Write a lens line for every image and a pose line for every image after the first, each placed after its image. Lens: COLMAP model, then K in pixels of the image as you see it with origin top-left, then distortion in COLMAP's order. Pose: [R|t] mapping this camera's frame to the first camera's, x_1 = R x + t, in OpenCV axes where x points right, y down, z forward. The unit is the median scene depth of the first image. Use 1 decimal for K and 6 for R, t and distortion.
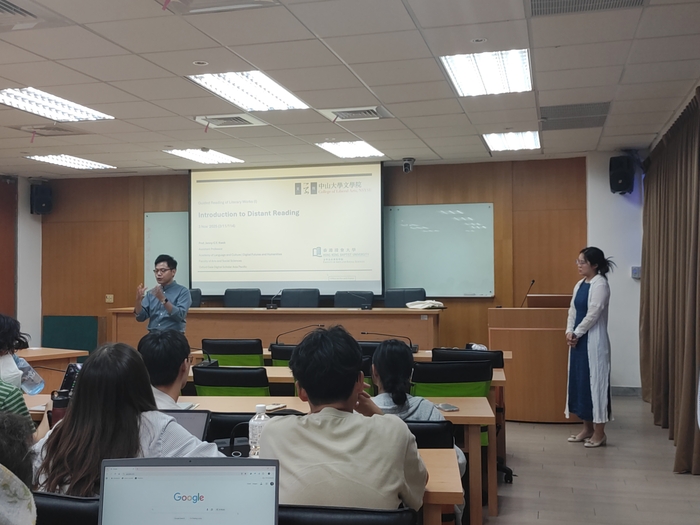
lens RADIAL K [[773.9, 0, 352.5], [0, 773.9, 267.5], [0, 0, 1]] dist [0.028088, 0.000000]
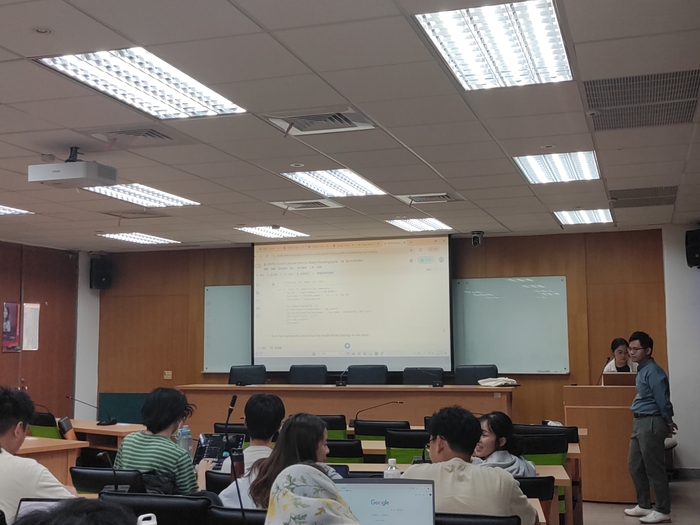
lens RADIAL K [[912.8, 0, 350.8], [0, 912.8, 261.5], [0, 0, 1]] dist [0.056897, 0.000000]
pose [[0.998557, -0.006743, -0.053274, -0.031192], [0.002407, 0.996708, -0.081045, -0.011150], [0.053645, 0.080799, 0.995286, -0.187326]]
